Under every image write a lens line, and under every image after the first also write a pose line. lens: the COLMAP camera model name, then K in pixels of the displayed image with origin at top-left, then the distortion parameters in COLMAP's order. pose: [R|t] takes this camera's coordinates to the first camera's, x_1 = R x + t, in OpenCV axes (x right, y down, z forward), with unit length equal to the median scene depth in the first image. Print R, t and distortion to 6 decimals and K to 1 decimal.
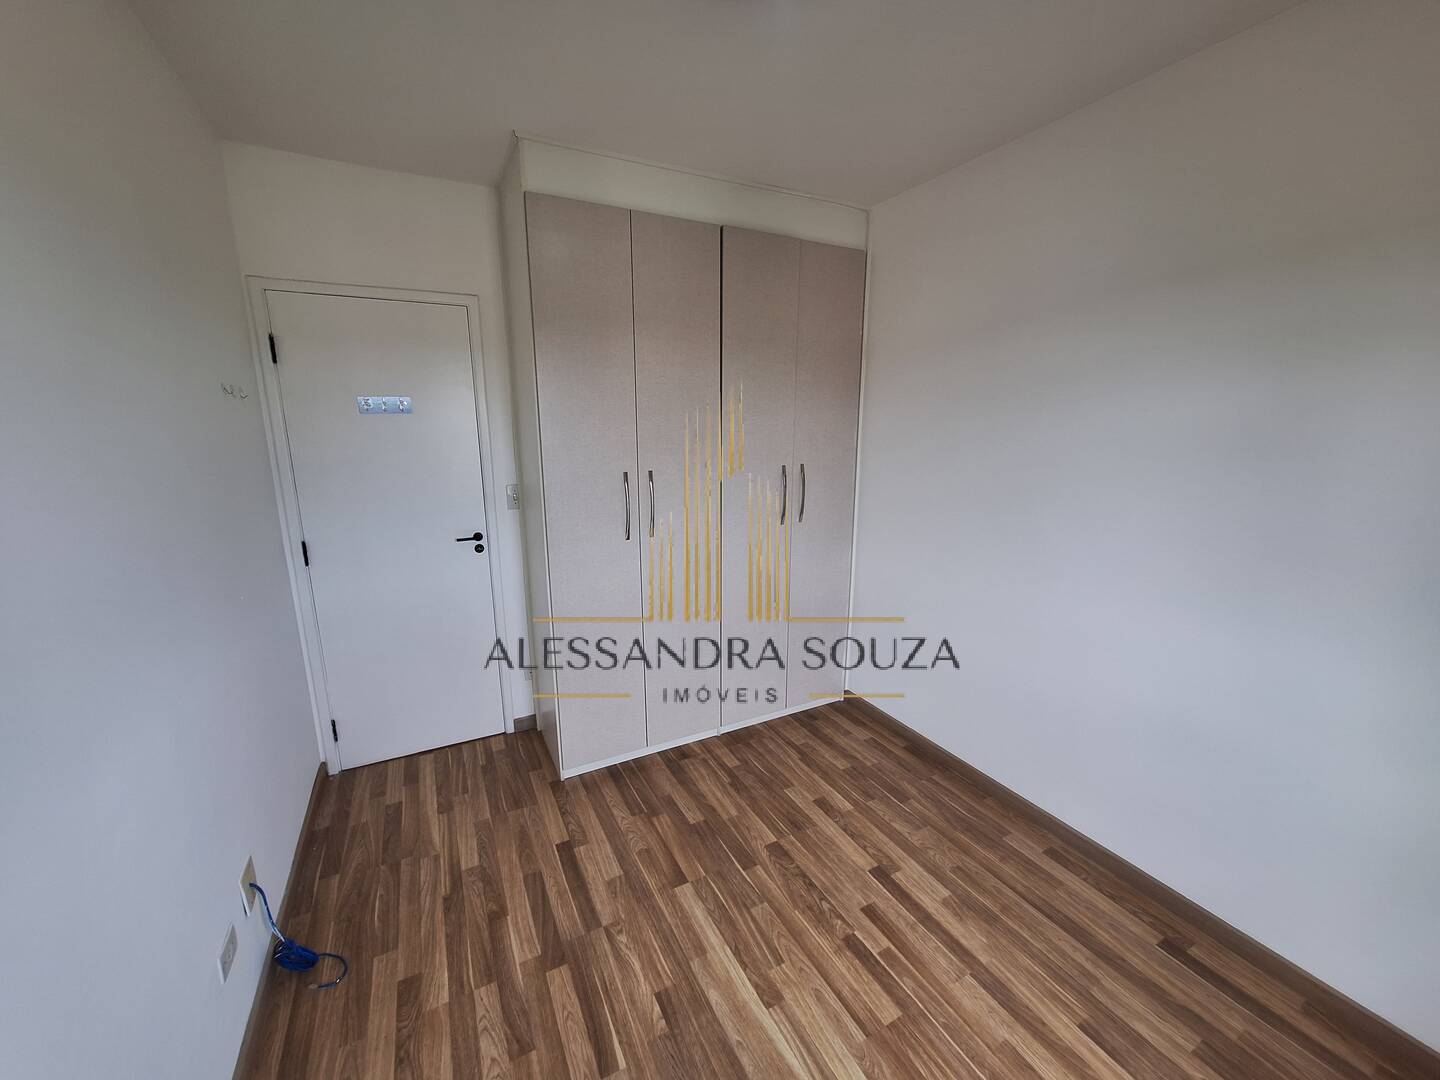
lens RADIAL K [[569.7, 0, 728.4], [0, 569.7, 542.0], [0, 0, 1]] dist [0.000080, -0.000043]
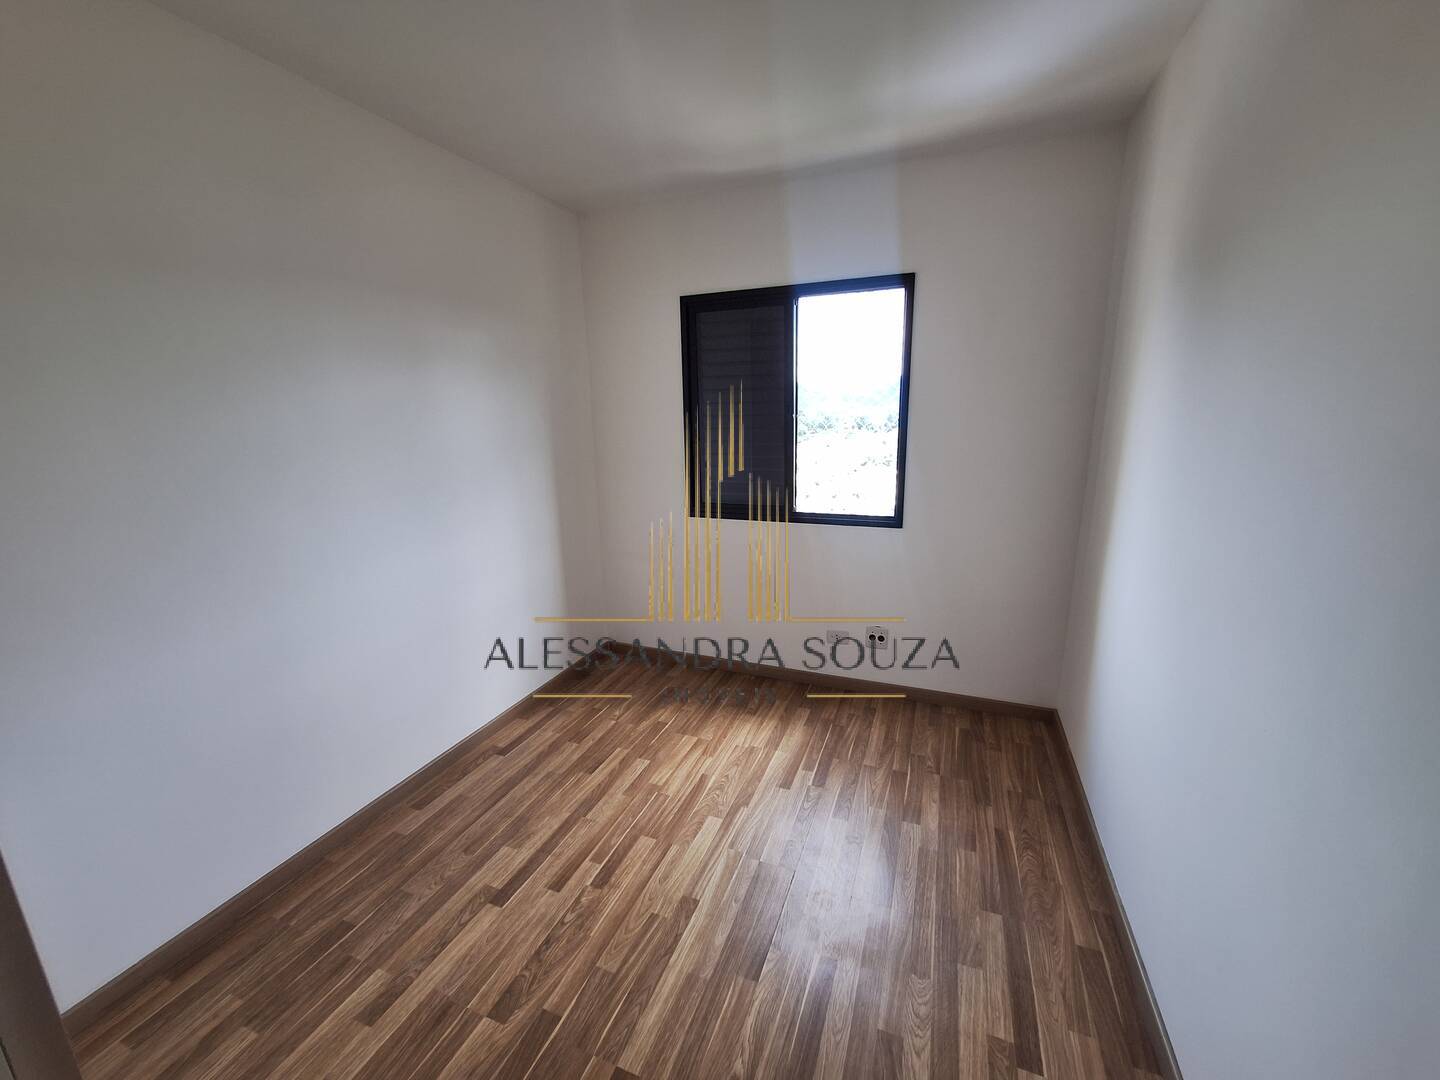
lens RADIAL K [[569.7, 0, 728.4], [0, 569.7, 542.0], [0, 0, 1]] dist [0.000080, -0.000043]
pose [[-0.648637, -0.158833, 0.744340, -0.618823], [0.179357, 0.918539, 0.352301, -0.215170], [-0.739663, 0.362019, -0.567311, 1.162818]]
